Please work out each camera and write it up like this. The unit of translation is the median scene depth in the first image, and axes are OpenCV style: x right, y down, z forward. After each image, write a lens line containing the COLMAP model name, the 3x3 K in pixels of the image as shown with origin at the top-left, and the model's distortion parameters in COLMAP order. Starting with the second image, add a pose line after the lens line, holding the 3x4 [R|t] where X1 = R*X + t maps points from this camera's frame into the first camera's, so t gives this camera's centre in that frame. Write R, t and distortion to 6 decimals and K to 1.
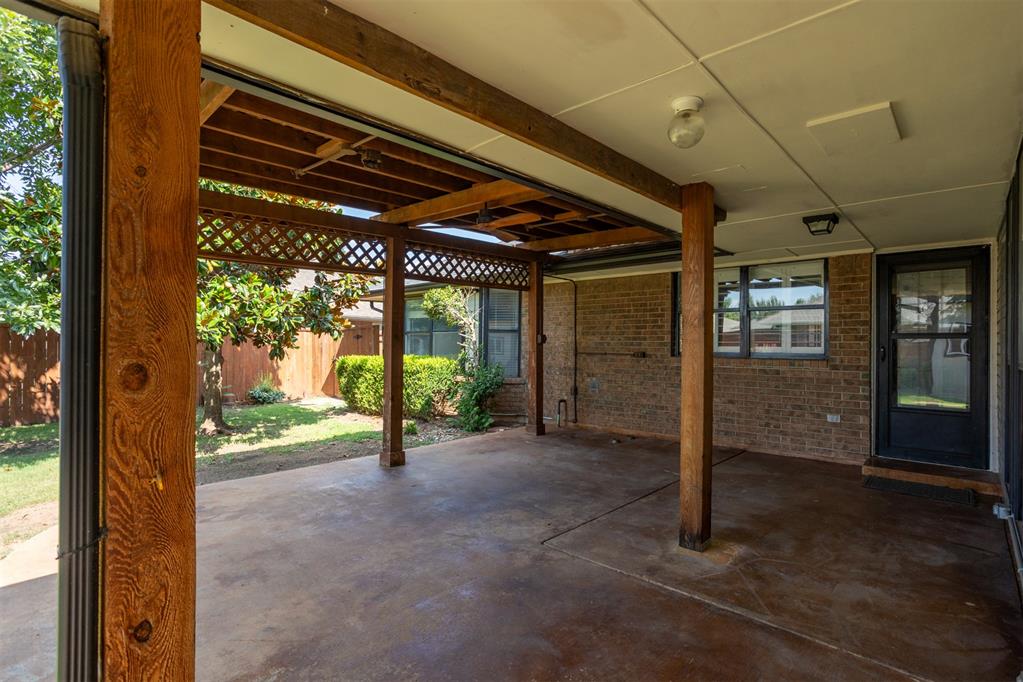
lens RADIAL K [[529.9, 0, 513.4], [0, 529.9, 336.2], [0, 0, 1]] dist [-0.049111, 0.024684]
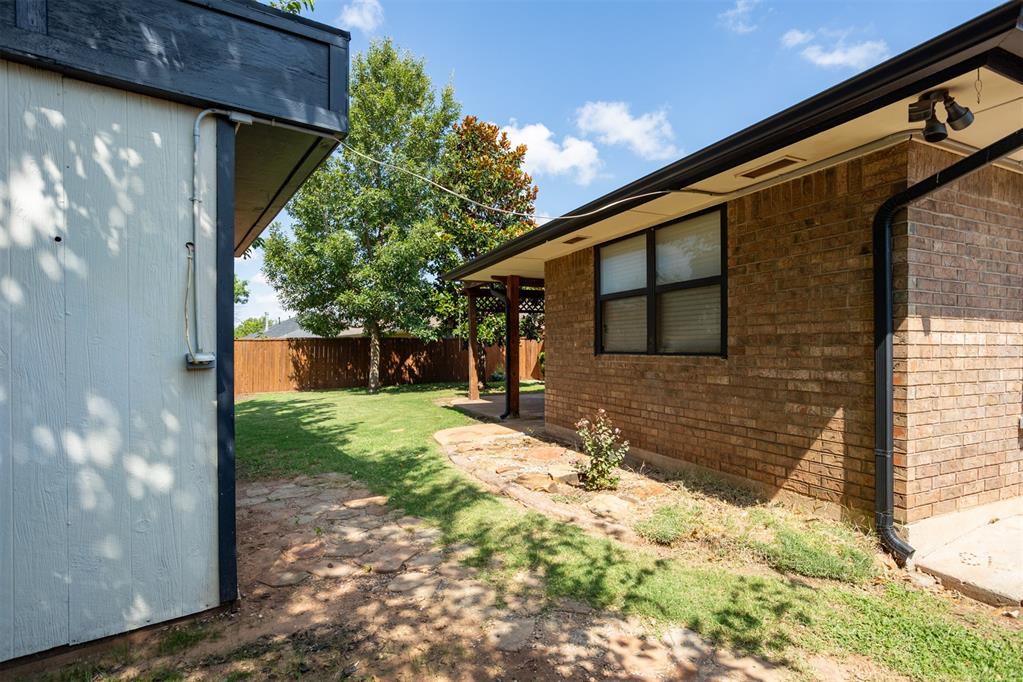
lens RADIAL K [[498.1, 0, 507.8], [0, 498.1, 342.4], [0, 0, 1]] dist [-0.043640, 0.020298]
pose [[0.925136, -0.017310, -0.379242, 0.278976], [0.016071, 0.999850, -0.006431, 0.017736], [0.379296, -0.000146, 0.925275, -0.814679]]
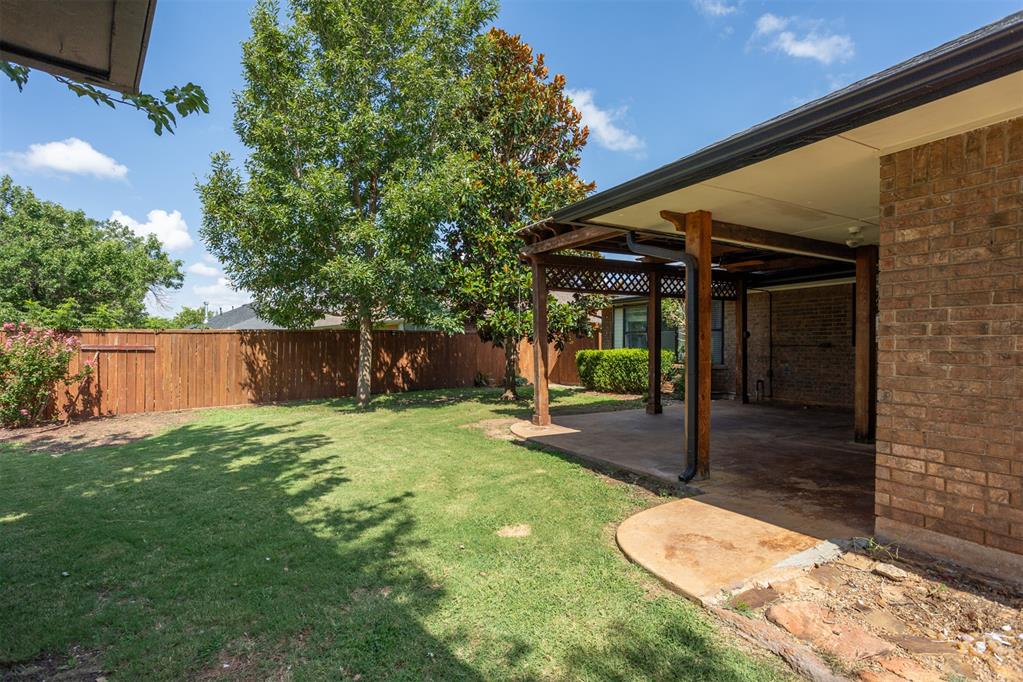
lens RADIAL K [[516.8, 0, 509.7], [0, 516.8, 347.9], [0, 0, 1]] dist [-0.036675, 0.023928]
pose [[0.952857, -0.006633, -0.303349, -0.126134], [0.011968, 0.999805, 0.015731, 0.010785], [0.303185, -0.018620, 0.952750, -0.460963]]
